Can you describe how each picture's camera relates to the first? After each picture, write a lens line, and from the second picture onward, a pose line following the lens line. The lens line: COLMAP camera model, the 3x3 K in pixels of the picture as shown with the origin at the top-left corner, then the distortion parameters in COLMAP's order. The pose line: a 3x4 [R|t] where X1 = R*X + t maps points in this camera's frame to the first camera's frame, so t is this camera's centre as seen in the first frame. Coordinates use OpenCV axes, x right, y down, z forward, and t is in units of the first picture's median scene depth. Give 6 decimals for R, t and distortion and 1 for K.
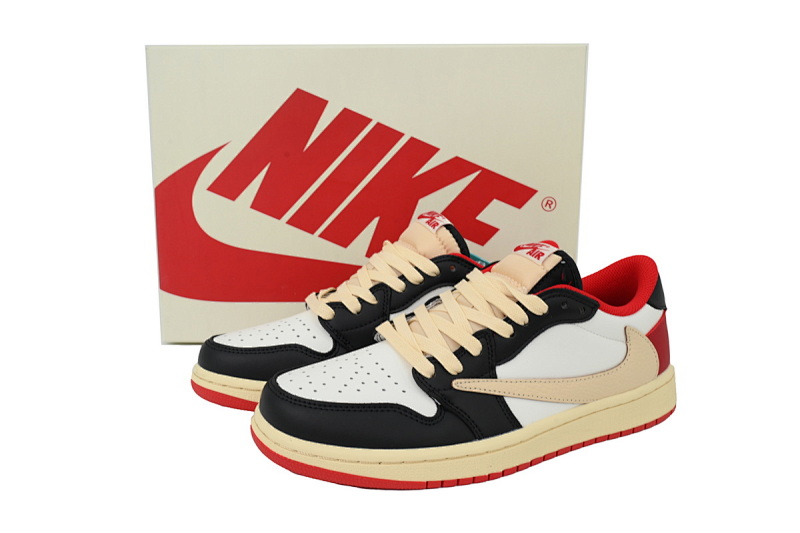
lens RADIAL K [[725.9, 0, 400.0], [0, 725.9, 266.5], [0, 0, 1]] dist [-0.004687, -0.002670]
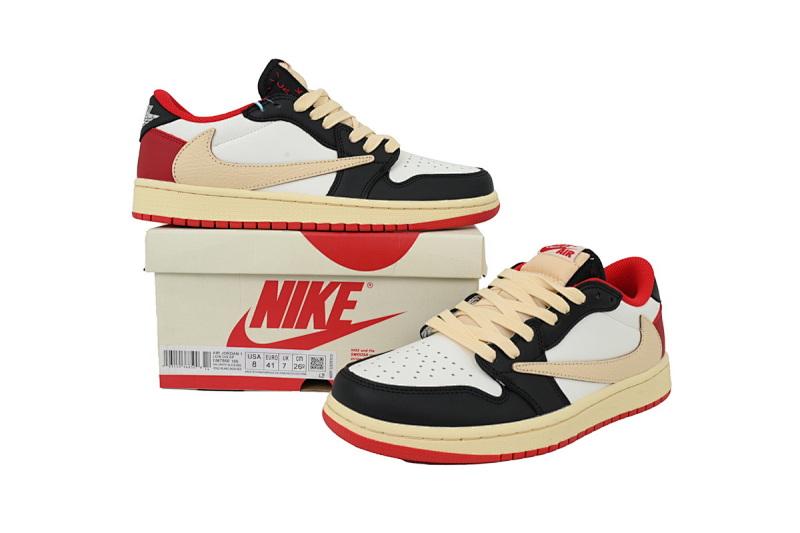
lens RADIAL K [[725.9, 0, 400.0], [0, 725.9, 266.5], [0, 0, 1]] dist [-0.004687, -0.002670]
pose [[0.982715, -0.012188, 0.184723, -0.292037], [0.022675, 0.998242, -0.054766, 0.063862], [-0.183731, 0.058008, 0.981263, -0.063001]]
